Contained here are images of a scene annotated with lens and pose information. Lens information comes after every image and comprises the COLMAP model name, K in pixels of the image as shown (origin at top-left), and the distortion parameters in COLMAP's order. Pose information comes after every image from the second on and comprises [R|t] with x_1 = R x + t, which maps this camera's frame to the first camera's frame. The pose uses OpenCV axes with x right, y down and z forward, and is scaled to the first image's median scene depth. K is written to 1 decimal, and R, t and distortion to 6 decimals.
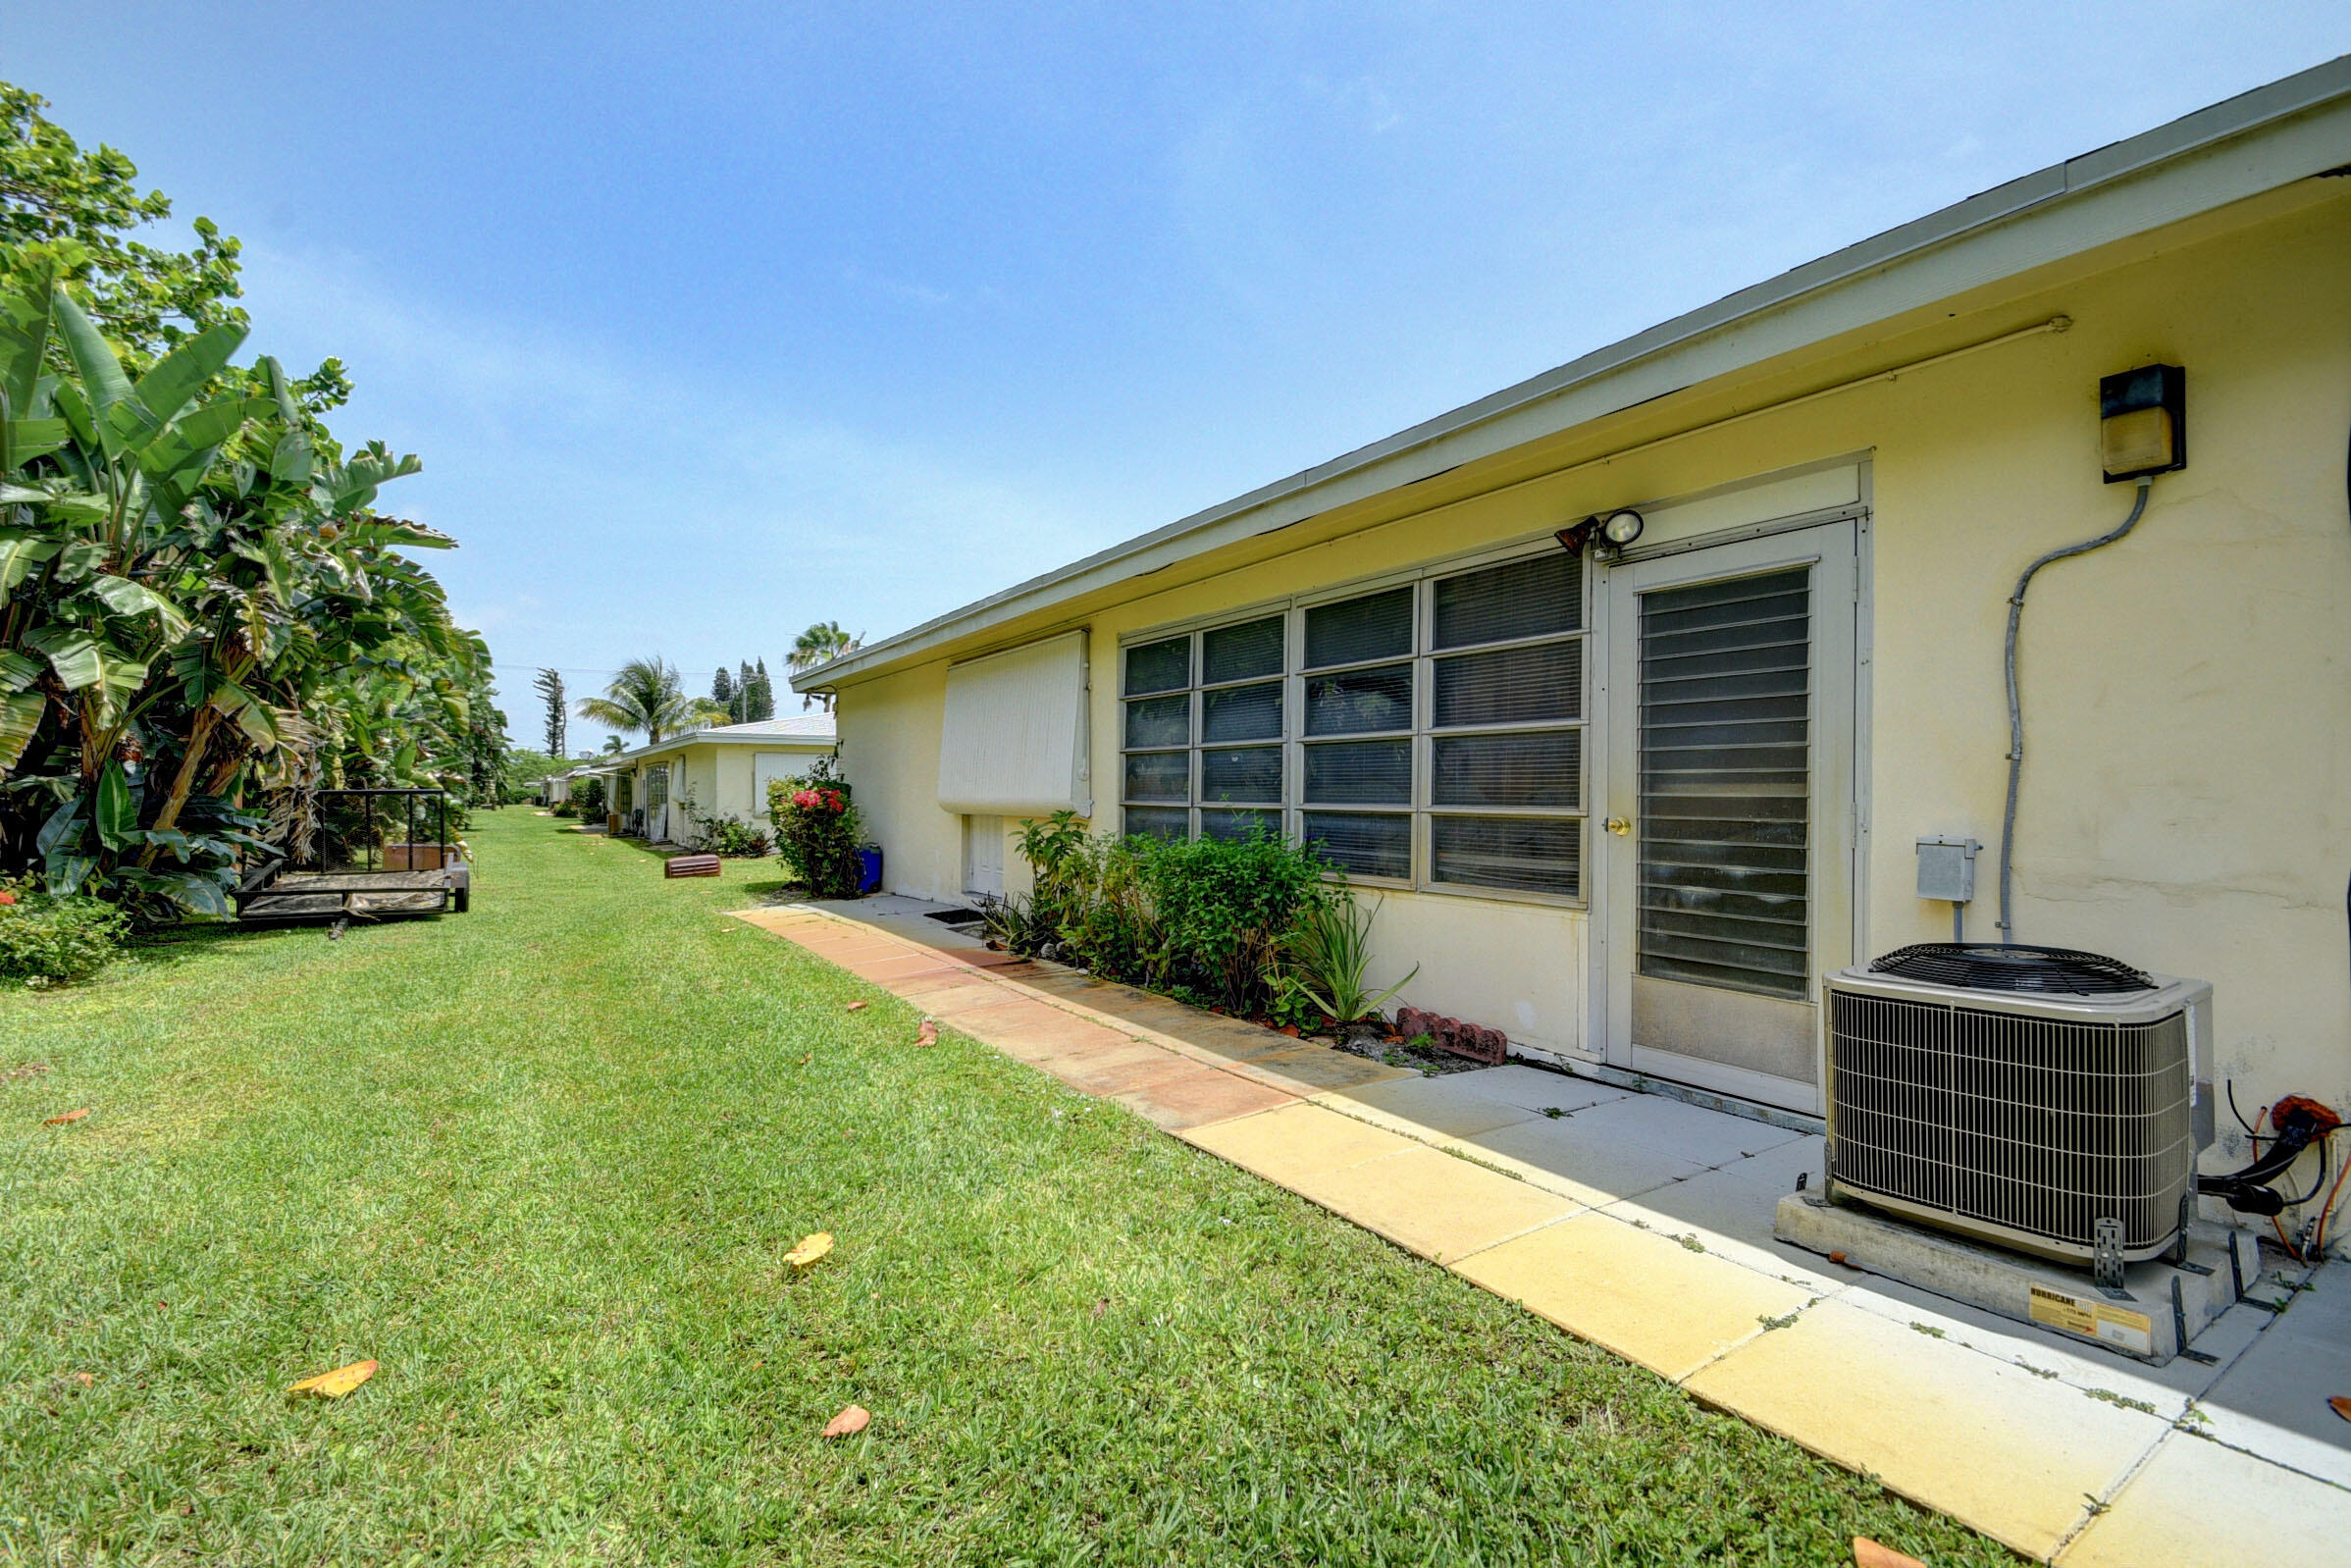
lens RADIAL K [[1037.5, 0, 1134.5], [0, 1037.5, 794.1], [0, 0, 1]] dist [0.016802, -0.018690]
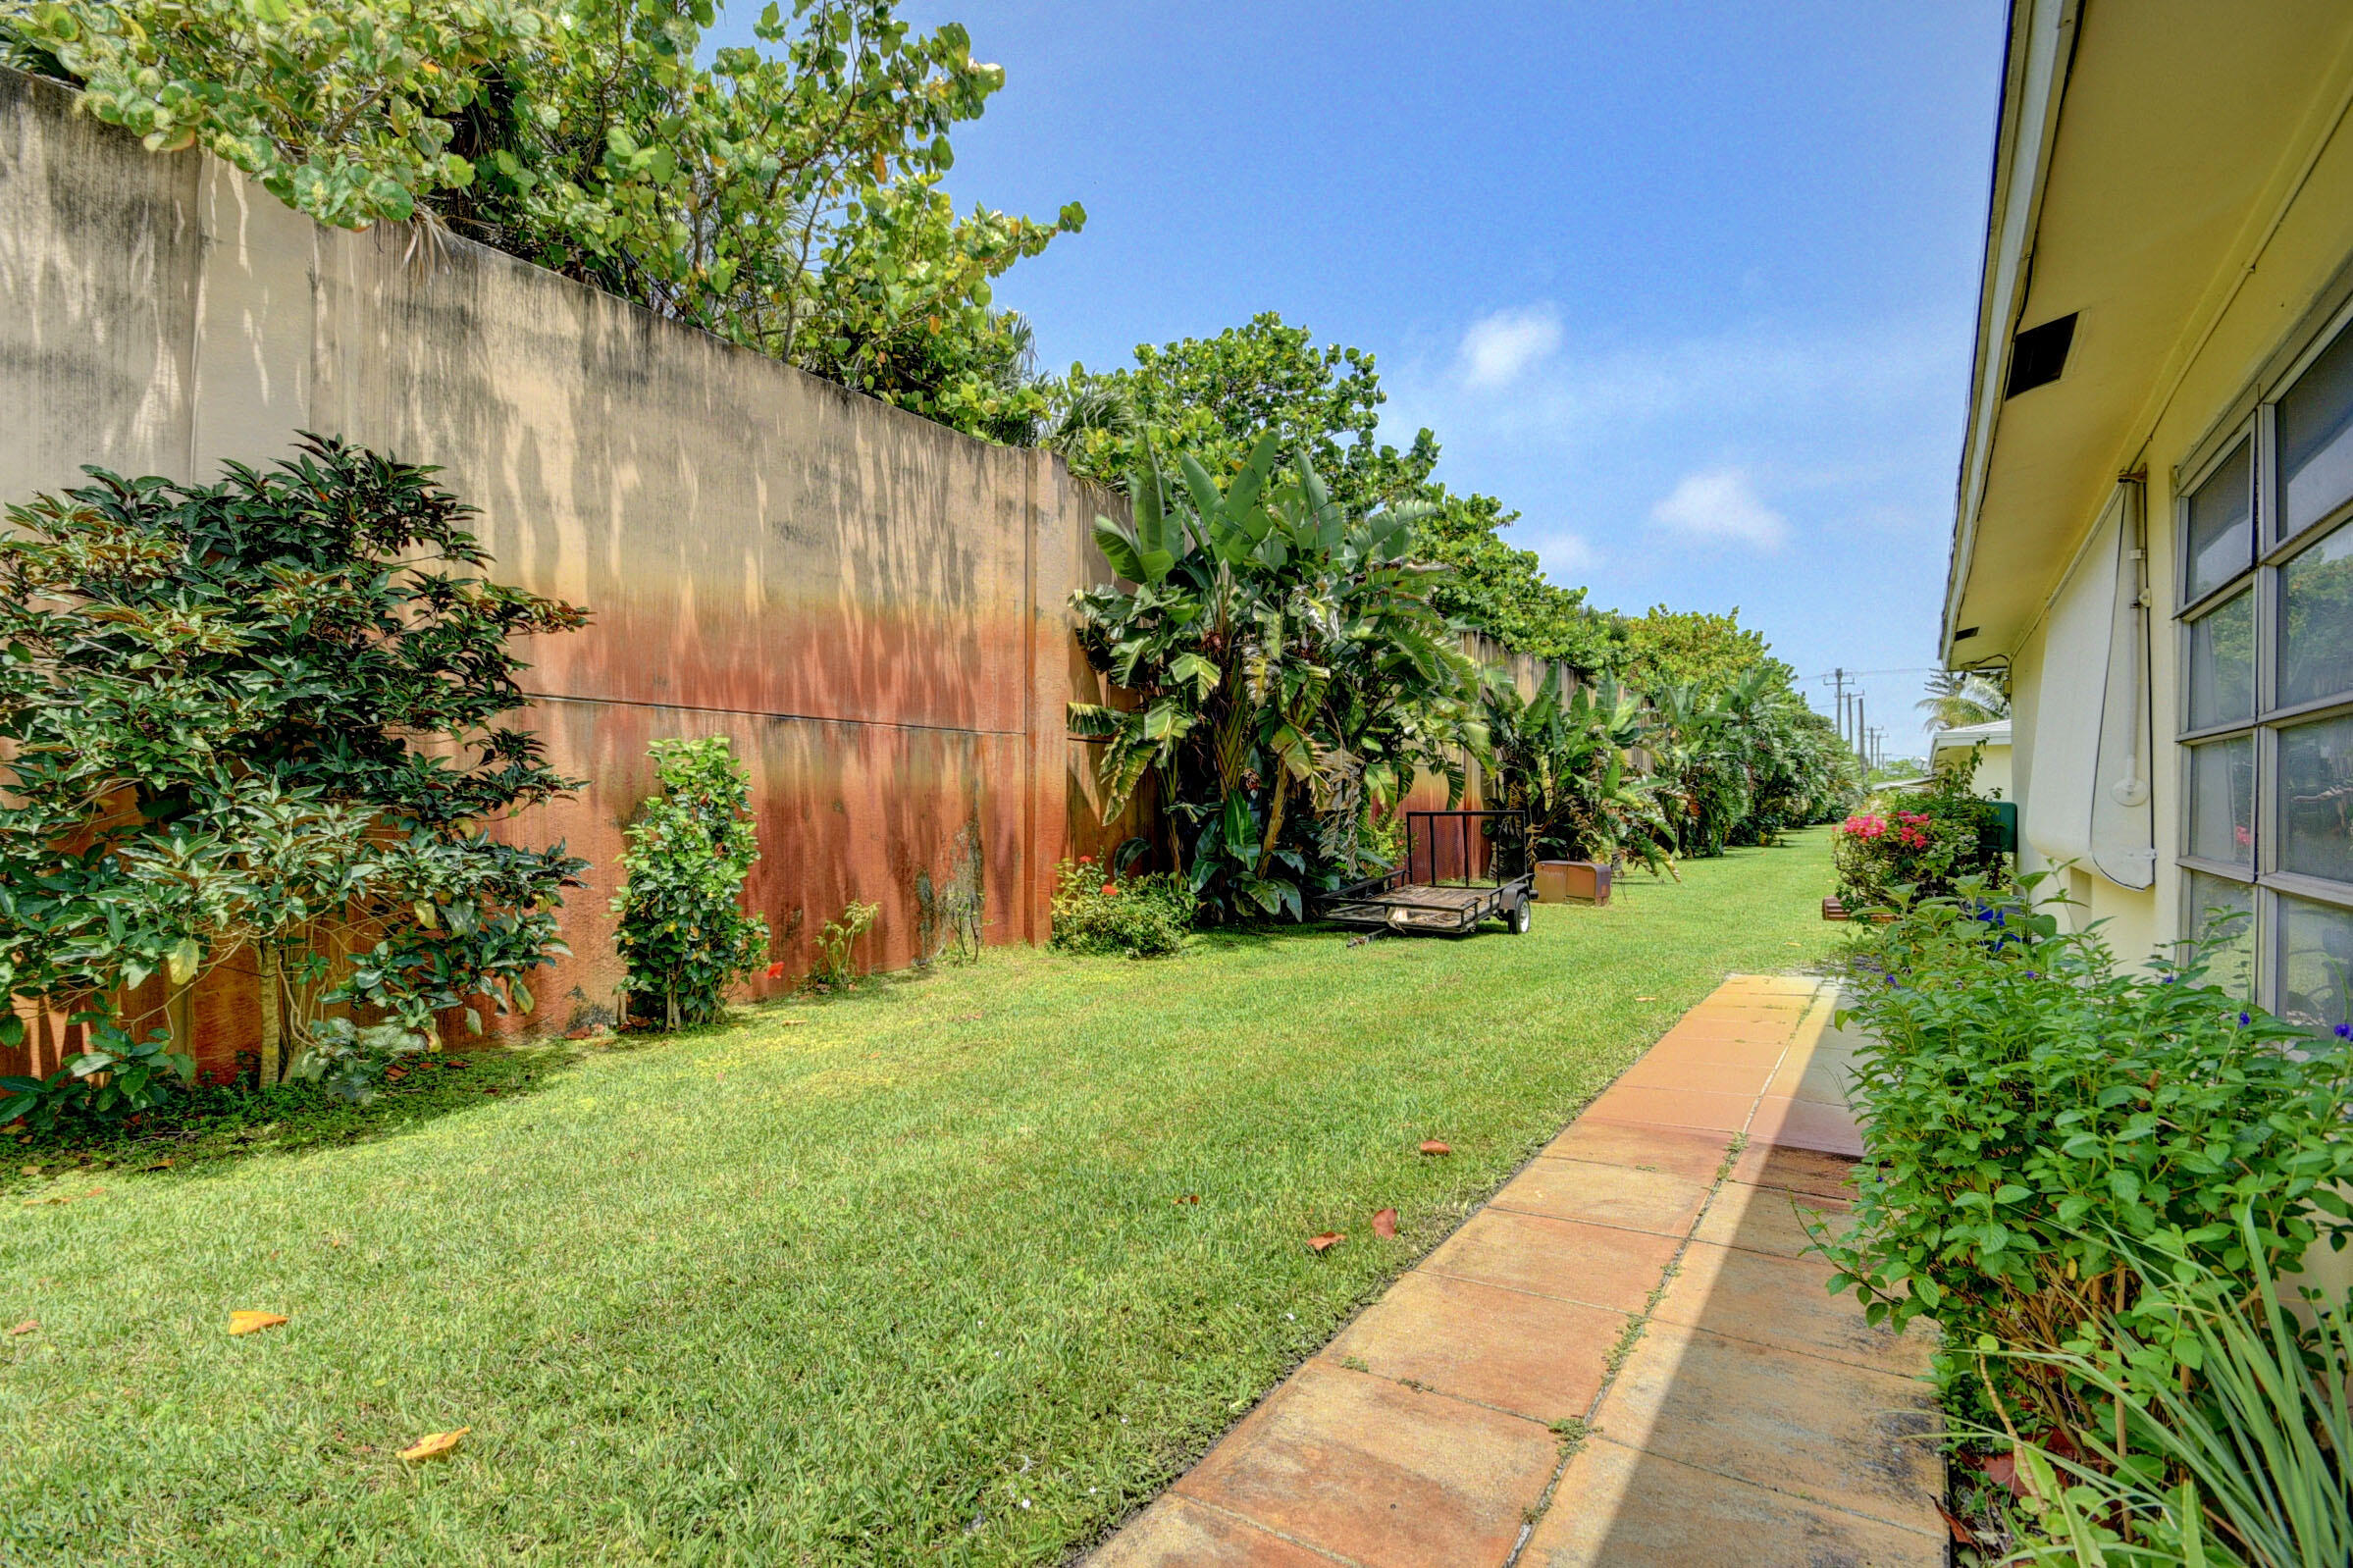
lens RADIAL K [[1039.8, 0, 1155.2], [0, 1039.8, 796.2], [0, 0, 1]] dist [-0.000663, 0.000019]
pose [[0.366081, -0.007486, -0.930553, 0.356788], [-0.000427, 0.999966, -0.008212, -0.023950], [0.930583, 0.003404, 0.366066, 0.707143]]
